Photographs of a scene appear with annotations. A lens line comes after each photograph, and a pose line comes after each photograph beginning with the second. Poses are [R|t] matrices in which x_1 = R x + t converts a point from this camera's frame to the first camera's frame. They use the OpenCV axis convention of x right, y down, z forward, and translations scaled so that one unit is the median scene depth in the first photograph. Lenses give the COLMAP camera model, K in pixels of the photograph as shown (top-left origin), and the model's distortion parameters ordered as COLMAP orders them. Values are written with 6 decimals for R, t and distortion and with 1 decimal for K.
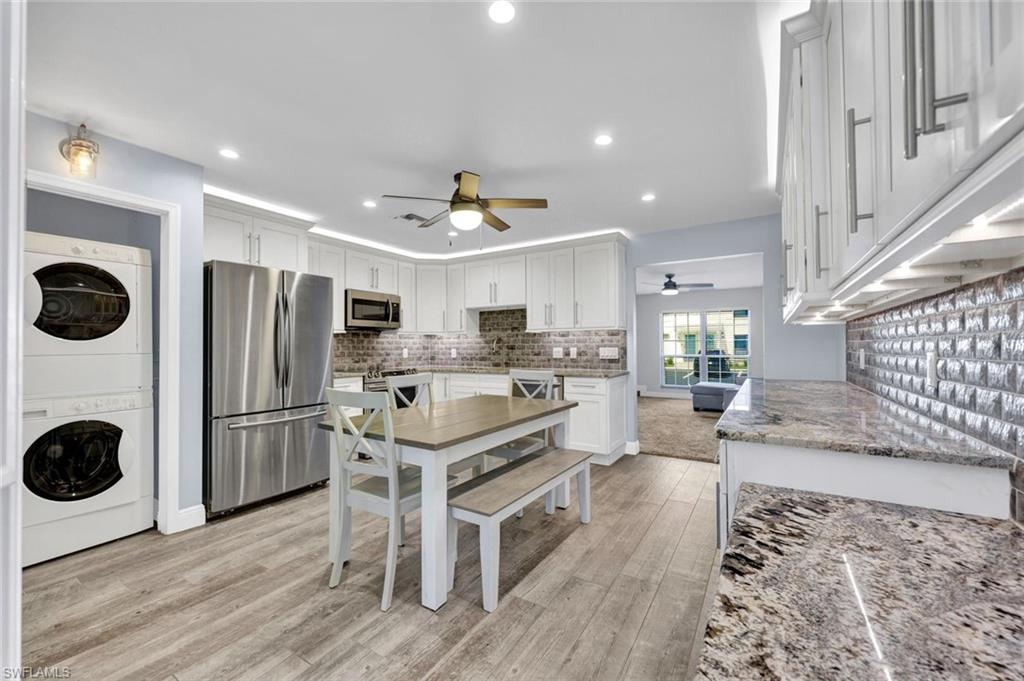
lens RADIAL K [[410.0, 0, 512.0], [0, 410.0, 340.5], [0, 0, 1]] dist [0.000561, 0.000072]
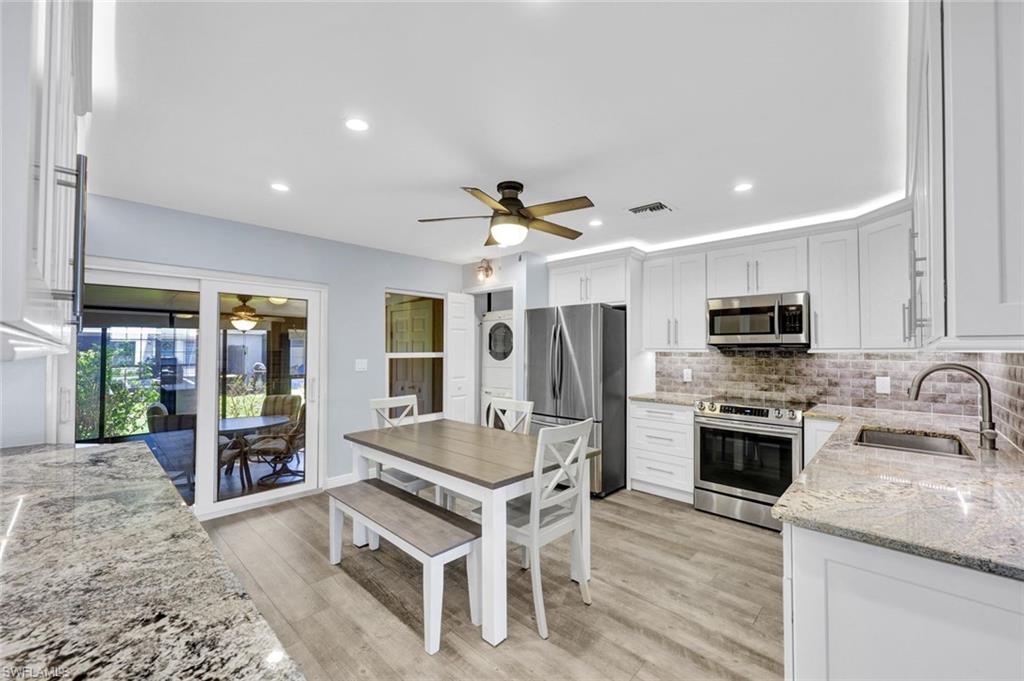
lens RADIAL K [[410.0, 0, 512.0], [0, 410.0, 340.5], [0, 0, 1]] dist [0.000561, 0.000072]
pose [[-0.204604, -0.017916, -0.978681, 0.491697], [0.009696, 0.999746, -0.020329, -0.029411], [0.978797, -0.013648, -0.204378, 0.766353]]
